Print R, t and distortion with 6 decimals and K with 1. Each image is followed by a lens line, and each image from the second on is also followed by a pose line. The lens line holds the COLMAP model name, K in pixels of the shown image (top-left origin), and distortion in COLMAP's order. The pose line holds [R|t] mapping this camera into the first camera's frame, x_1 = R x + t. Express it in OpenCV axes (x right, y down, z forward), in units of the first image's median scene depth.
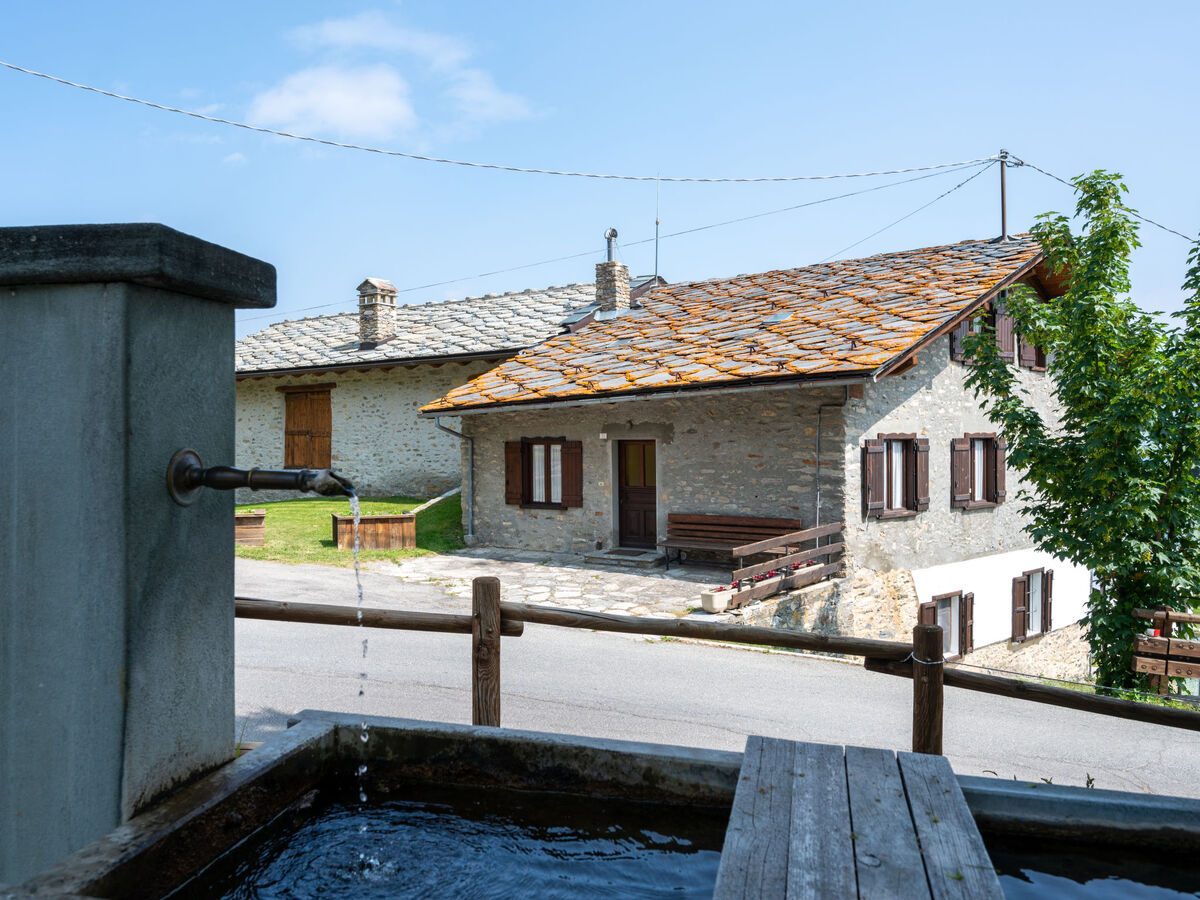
lens RADIAL K [[949.0, 0, 600.0], [0, 949.0, 450.0], [0, 0, 1]] dist [-0.004680, -0.000270]
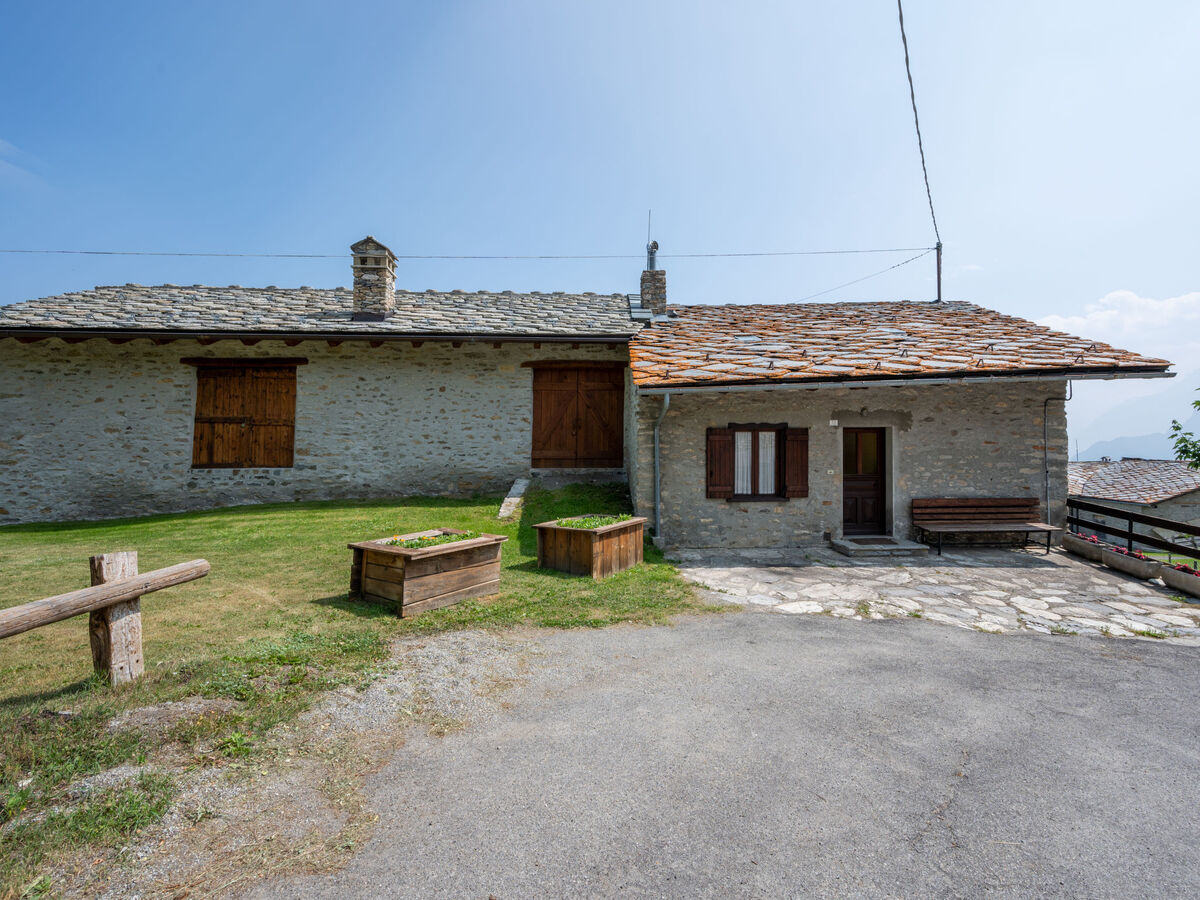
lens RADIAL K [[522.7, 0, 599.8], [0, 522.7, 441.3], [0, 0, 1]] dist [-0.001060, -0.000063]
pose [[0.783530, 0.016681, 0.621130, -0.525236], [0.003640, 0.999499, -0.031434, 0.020490], [-0.621343, 0.026891, 0.783077, 0.739817]]
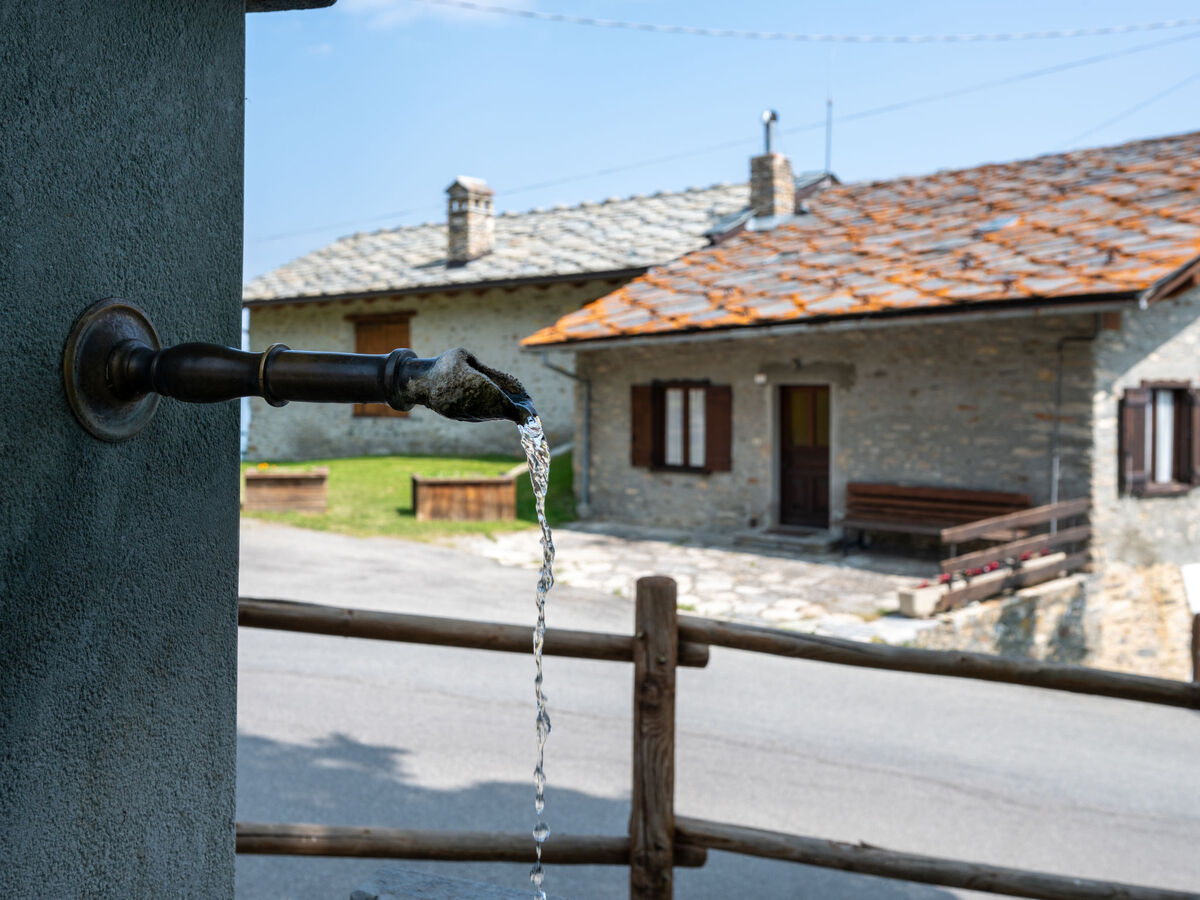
lens RADIAL K [[1172.8, 0, 623.5], [0, 1172.8, 401.7], [0, 0, 1]] dist [0.000234, -0.000851]
pose [[0.995449, 0.013079, -0.094397, -0.017209], [-0.013028, 0.999914, 0.001160, 0.003867], [0.094405, 0.000075, 0.995534, 0.052119]]
